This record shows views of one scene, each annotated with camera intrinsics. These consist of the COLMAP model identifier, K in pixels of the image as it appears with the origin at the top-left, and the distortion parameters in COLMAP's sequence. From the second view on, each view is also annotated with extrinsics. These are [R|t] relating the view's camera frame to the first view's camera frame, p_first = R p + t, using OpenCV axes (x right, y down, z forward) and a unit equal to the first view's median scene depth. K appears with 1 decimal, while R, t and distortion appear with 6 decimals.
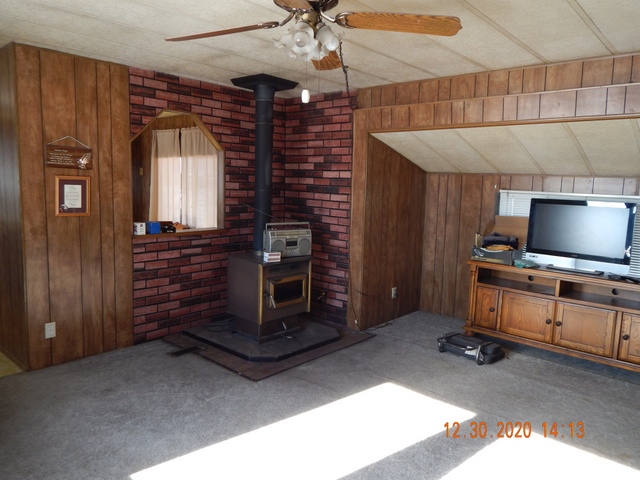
lens RADIAL K [[464.7, 0, 320.8], [0, 464.7, 233.8], [0, 0, 1]] dist [0.000789, -0.007467]
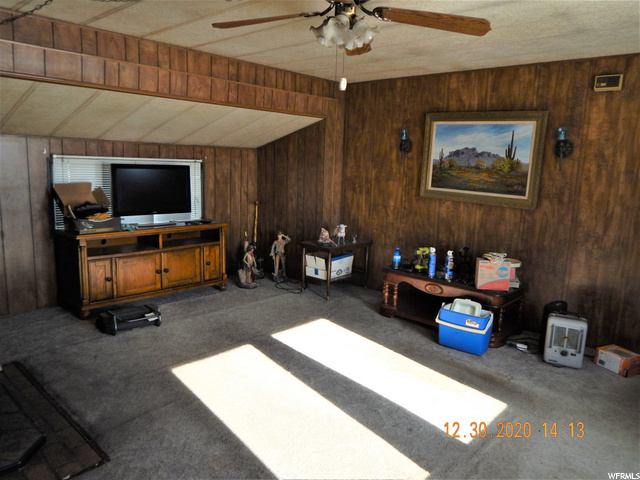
lens RADIAL K [[464.7, 0, 320.8], [0, 464.7, 233.8], [0, 0, 1]] dist [0.000789, -0.007467]
pose [[0.027200, -0.187516, 0.981885, -0.646103], [0.074603, 0.979890, 0.185069, -0.090885], [-0.996842, 0.068217, 0.040643, 0.577272]]
